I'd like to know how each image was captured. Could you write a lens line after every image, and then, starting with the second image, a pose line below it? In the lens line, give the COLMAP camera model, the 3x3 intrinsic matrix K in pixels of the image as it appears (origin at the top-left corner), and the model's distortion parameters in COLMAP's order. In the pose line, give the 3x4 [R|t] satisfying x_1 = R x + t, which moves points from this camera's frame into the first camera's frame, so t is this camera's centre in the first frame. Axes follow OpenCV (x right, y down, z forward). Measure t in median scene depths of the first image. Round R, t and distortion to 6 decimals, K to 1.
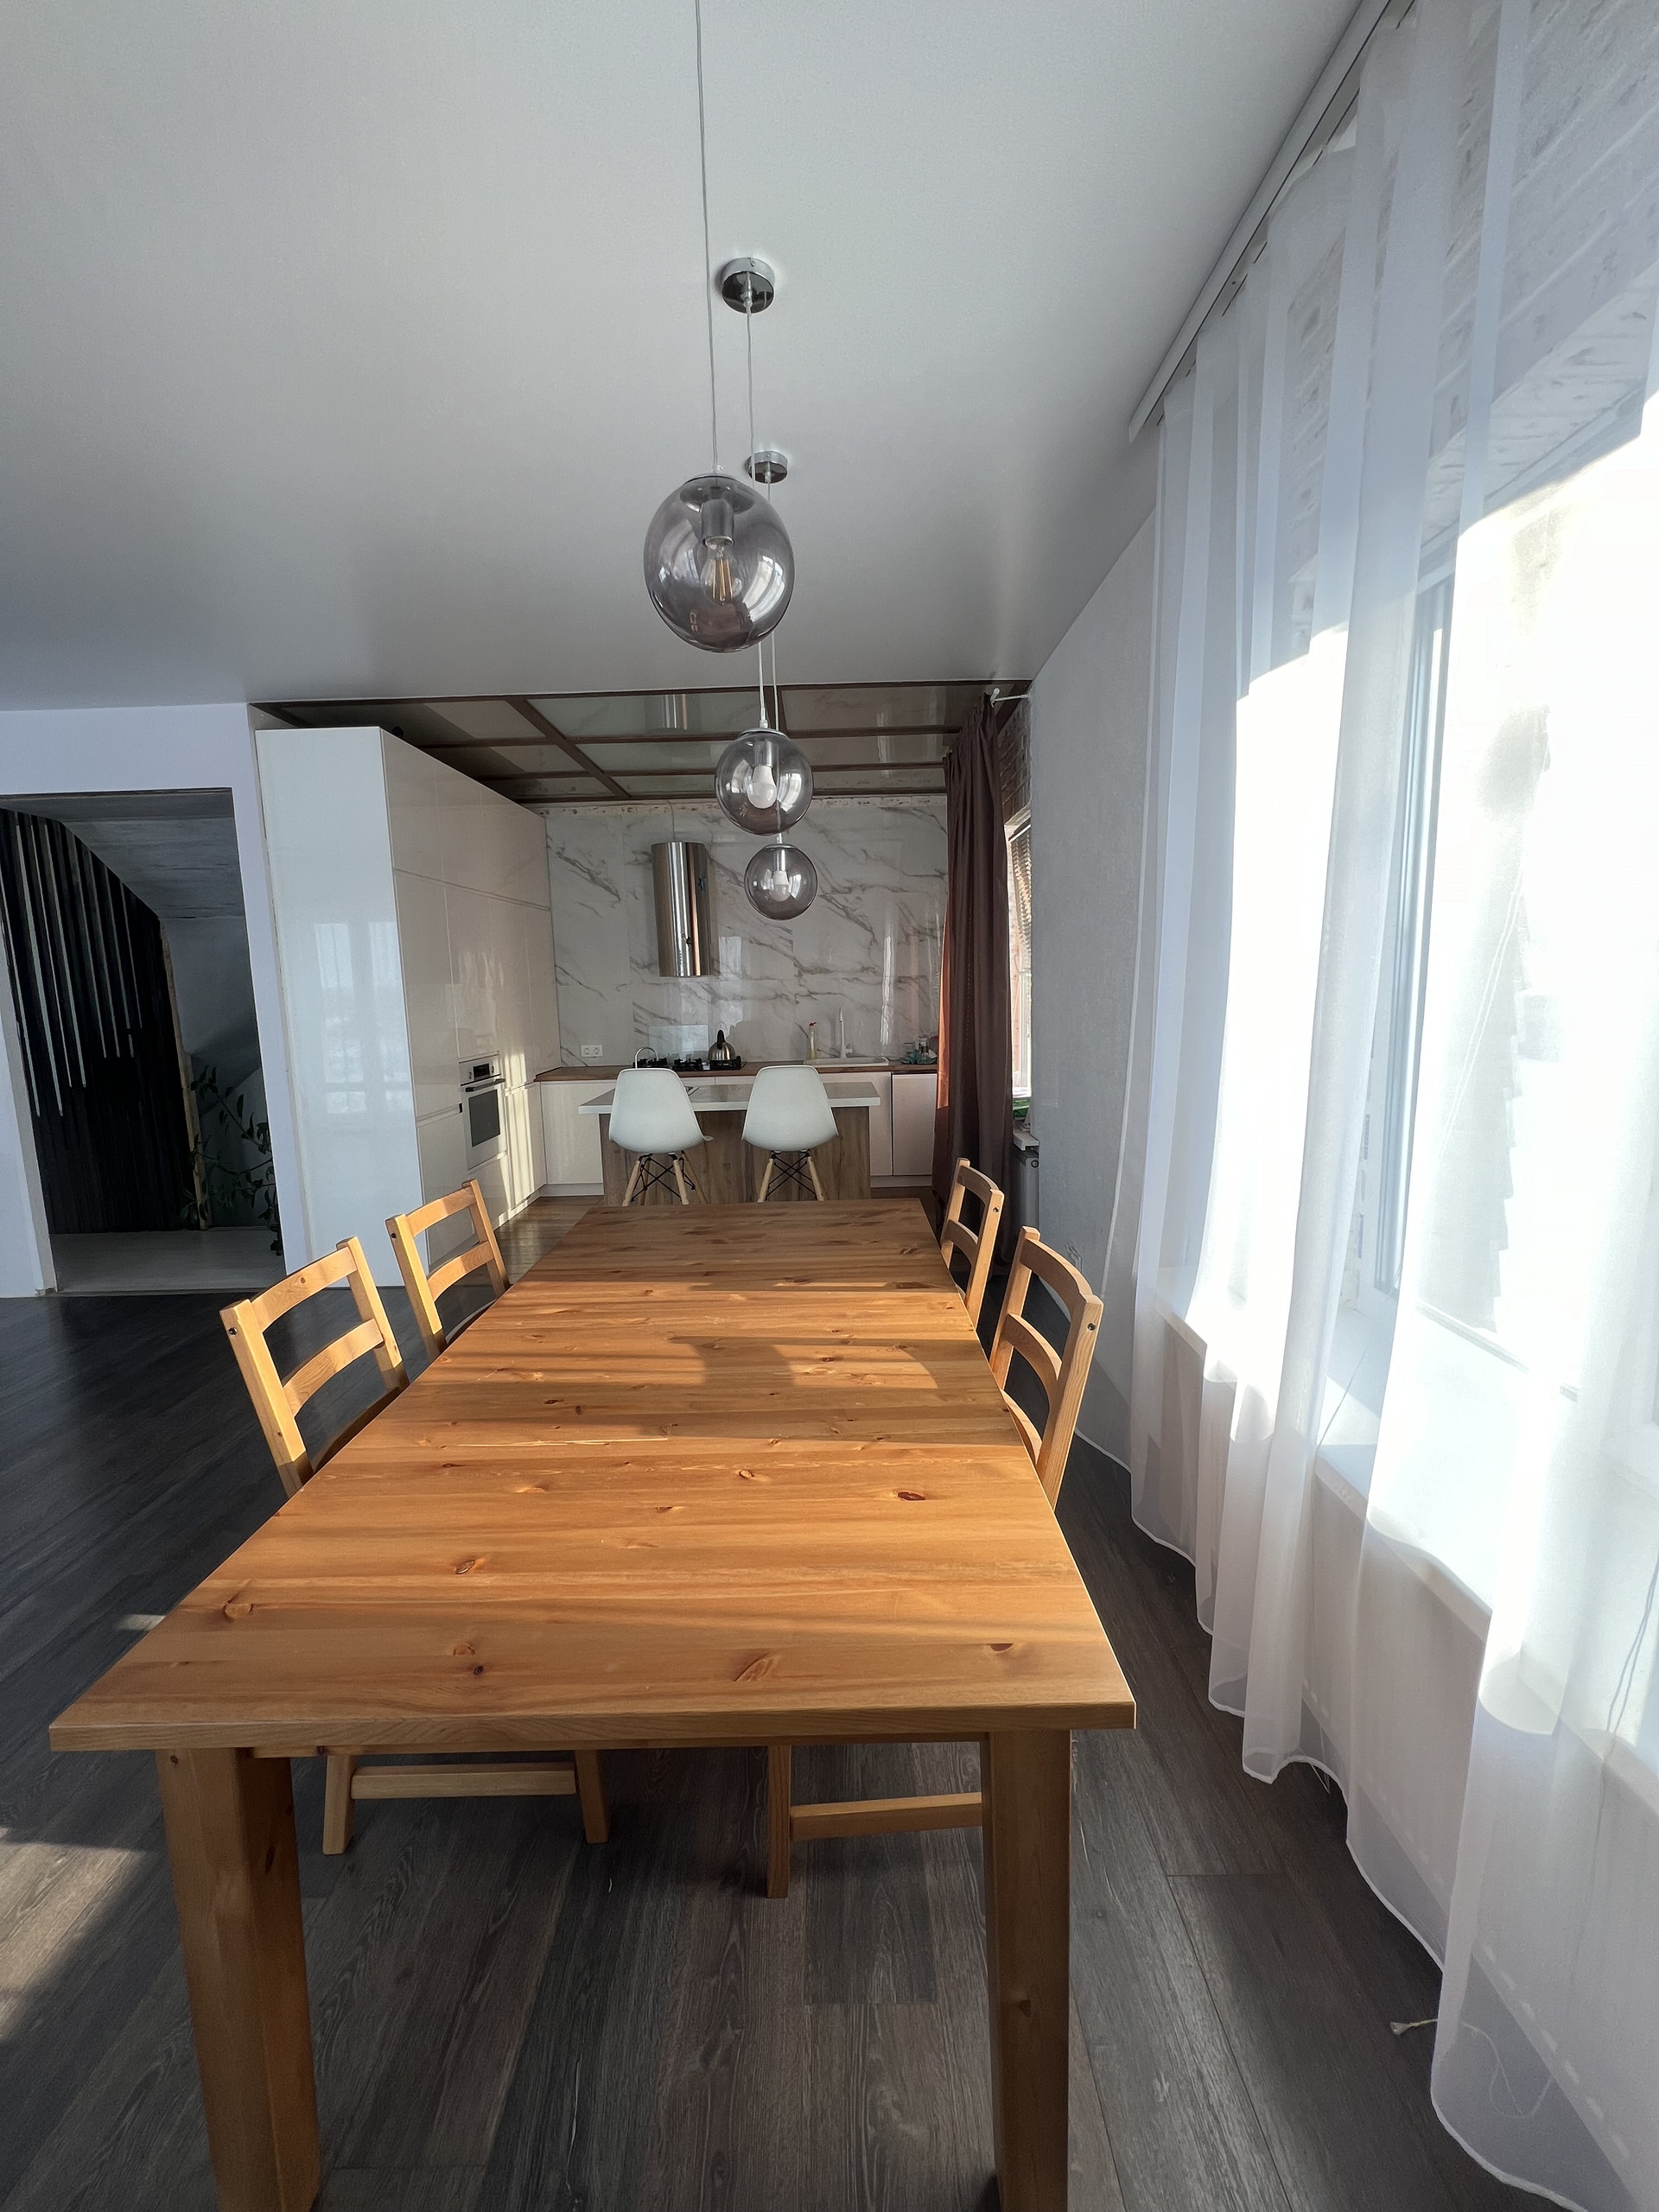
lens RADIAL K [[882.6, 0, 829.5], [0, 882.6, 1106.0], [0, 0, 1]] dist [-0.001668, -0.000105]
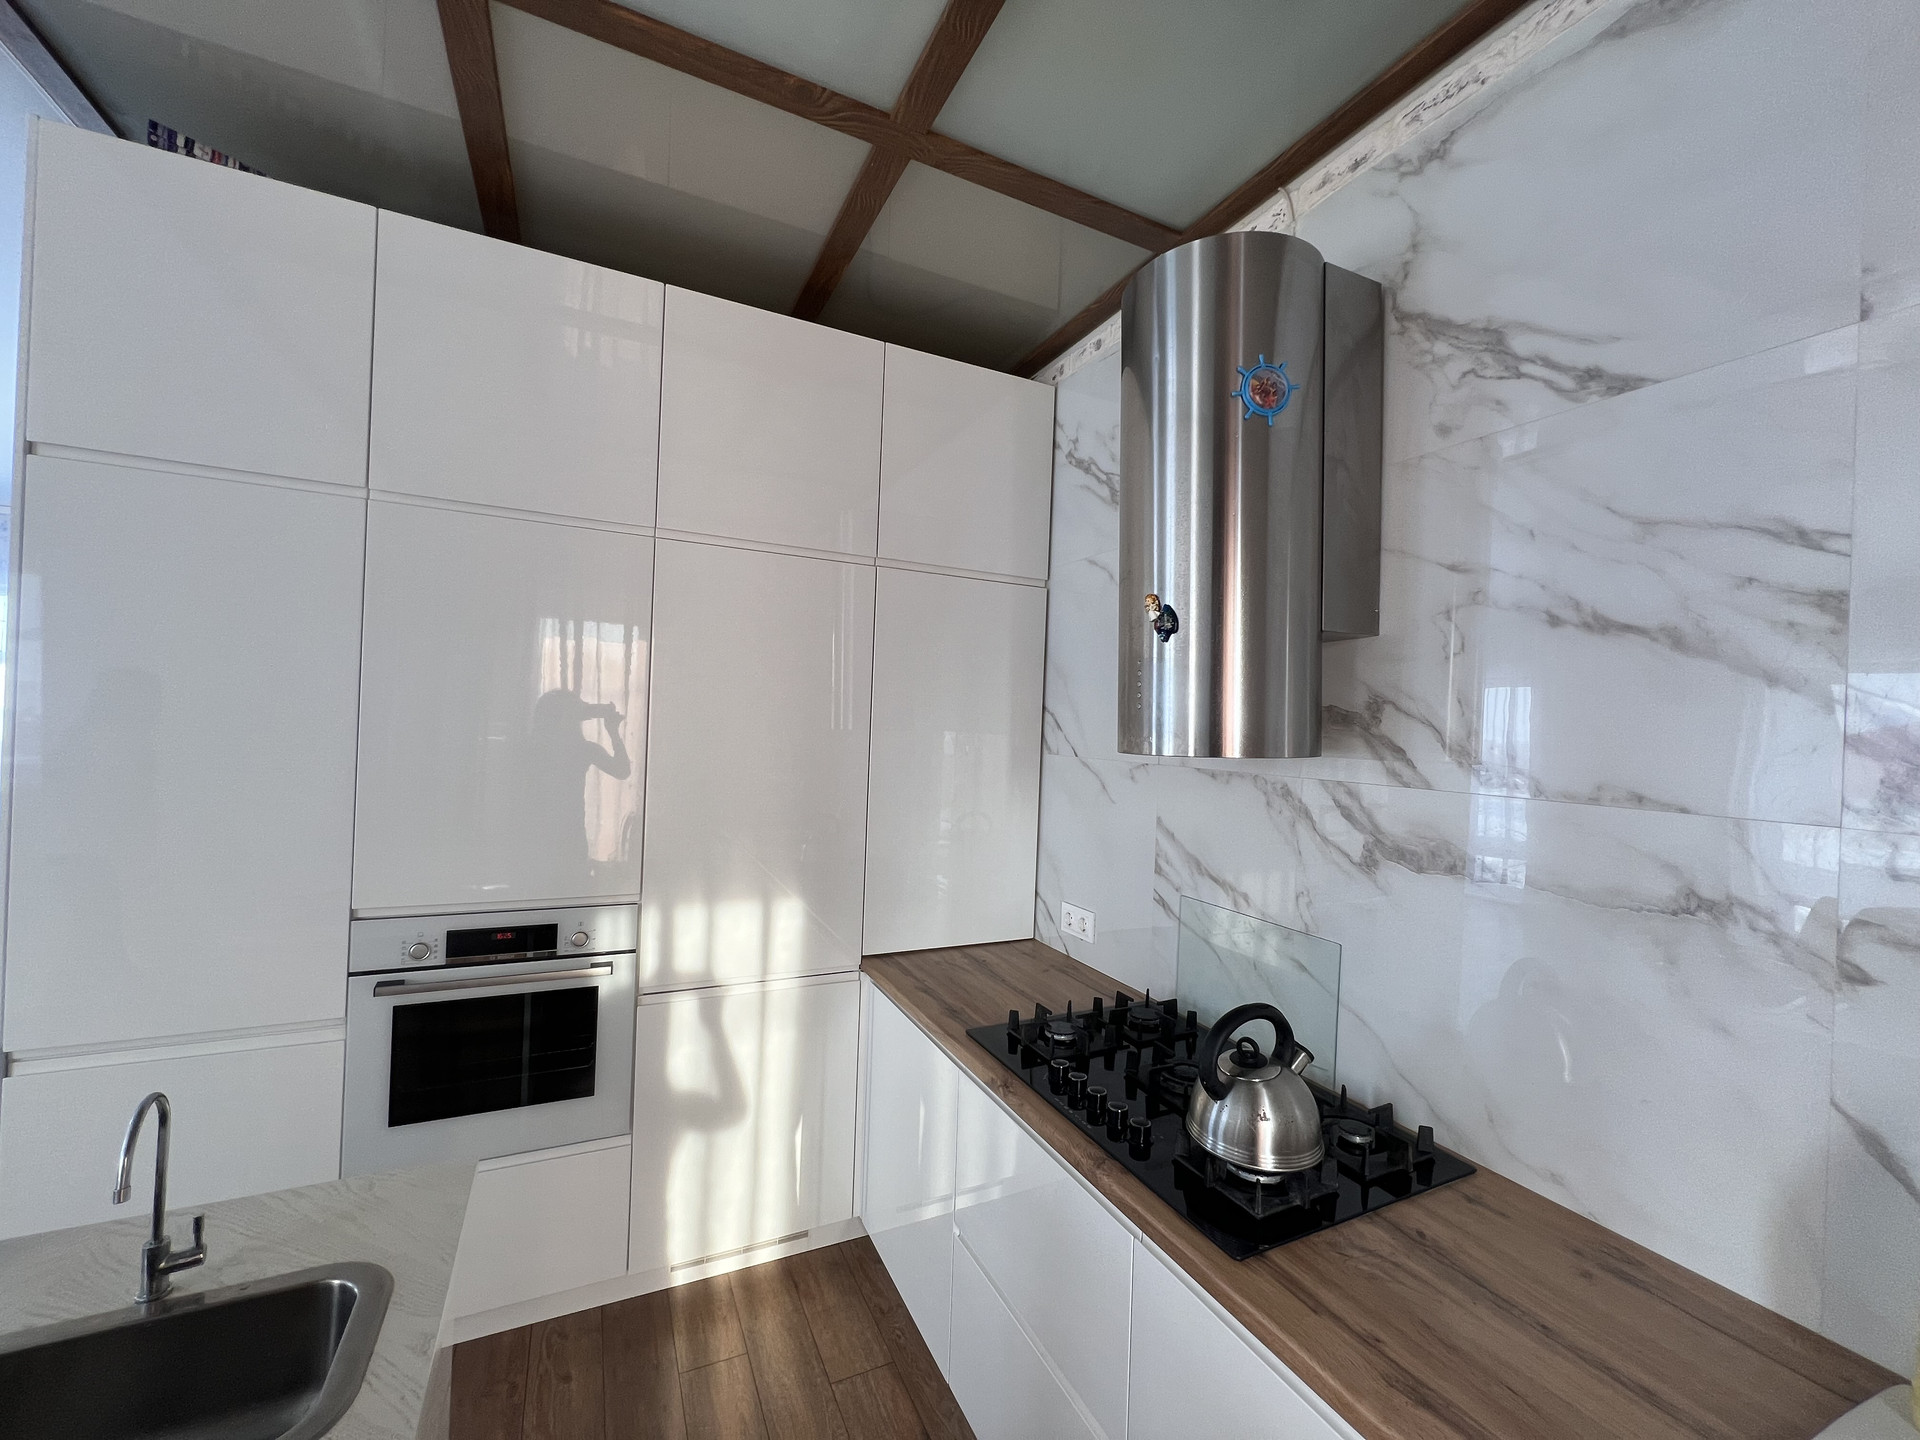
lens RADIAL K [[766.1, 0, 958.8], [0, 766.1, 724.6], [0, 0, 1]] dist [-0.001668, -0.000105]
pose [[0.439214, 0.043742, -0.897317, 0.013947], [-0.179031, 0.983042, -0.039710, -0.130592], [0.880363, 0.178089, 0.439597, 0.809166]]
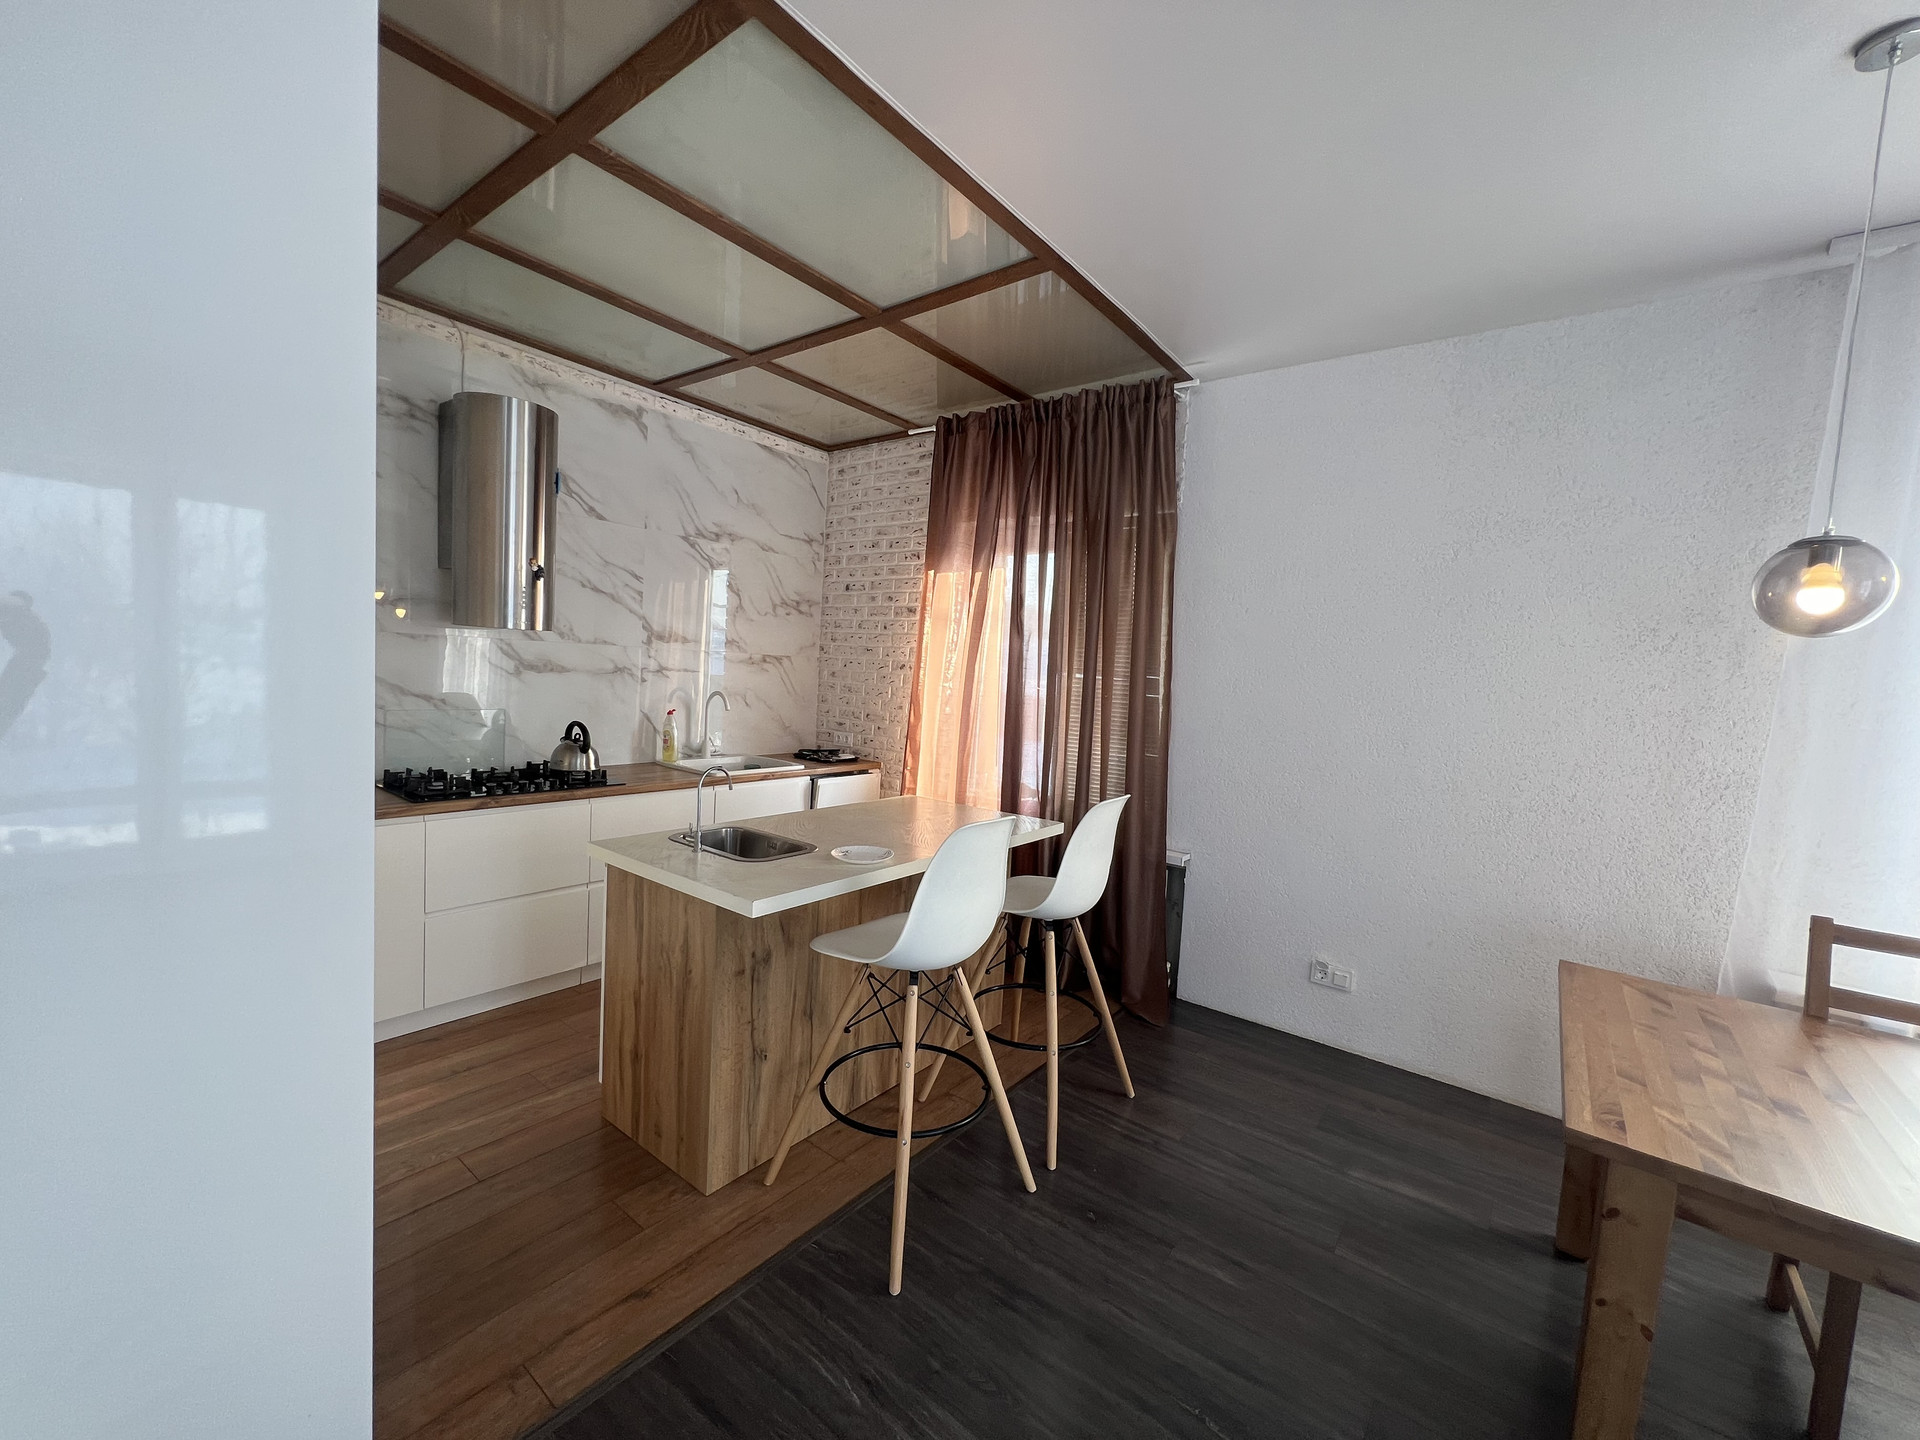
lens RADIAL K [[769.6, 0, 959.2], [0, 769.6, 725.0], [0, 0, 1]] dist [-0.002773, 0.000486]
pose [[0.608209, 0.003371, 0.793770, -0.376936], [0.039241, 0.998641, -0.034309, -0.052732], [-0.792806, 0.052016, 0.607250, 0.443348]]
